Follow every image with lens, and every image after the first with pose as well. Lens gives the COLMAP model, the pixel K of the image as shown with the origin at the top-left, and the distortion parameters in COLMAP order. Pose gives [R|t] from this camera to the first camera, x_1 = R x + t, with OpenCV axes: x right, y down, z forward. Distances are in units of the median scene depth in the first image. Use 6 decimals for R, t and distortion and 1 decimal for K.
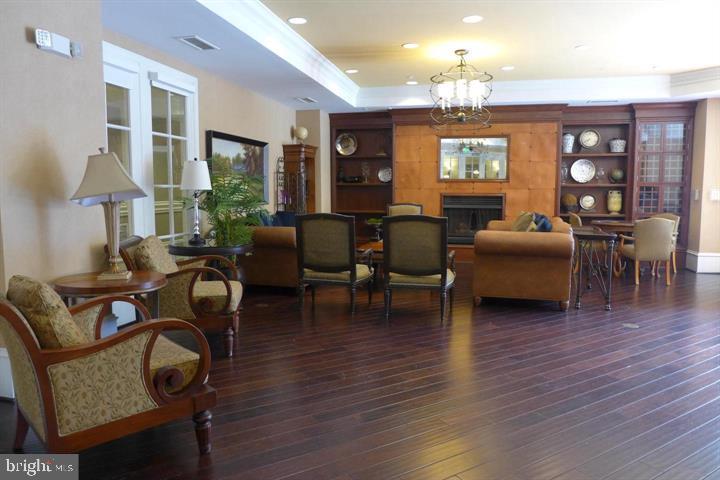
lens RADIAL K [[536.7, 0, 360.0], [0, 536.7, 240.0], [0, 0, 1]] dist [-0.001118, -0.000004]
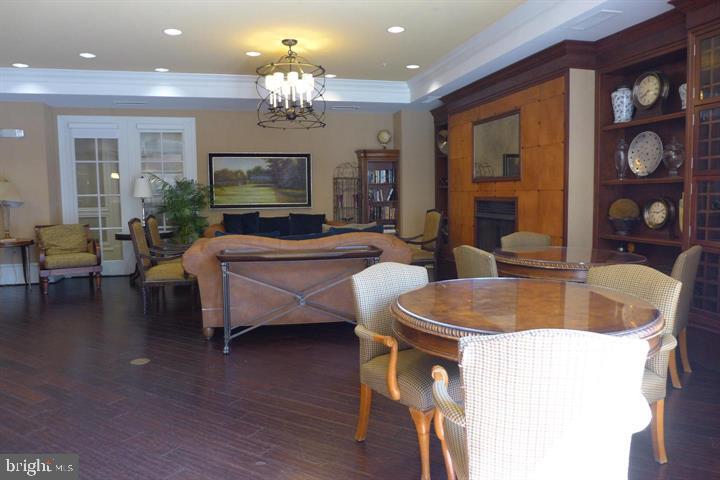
lens RADIAL K [[519.6, 0, 359.8], [0, 519.6, 213.6], [0, 0, 1]] dist [-0.023046, 0.001663]
pose [[0.433309, 0.026906, -0.900844, 0.771153], [-0.072581, 0.997349, -0.005123, -0.050411], [0.898318, 0.067604, 0.434113, 0.559605]]
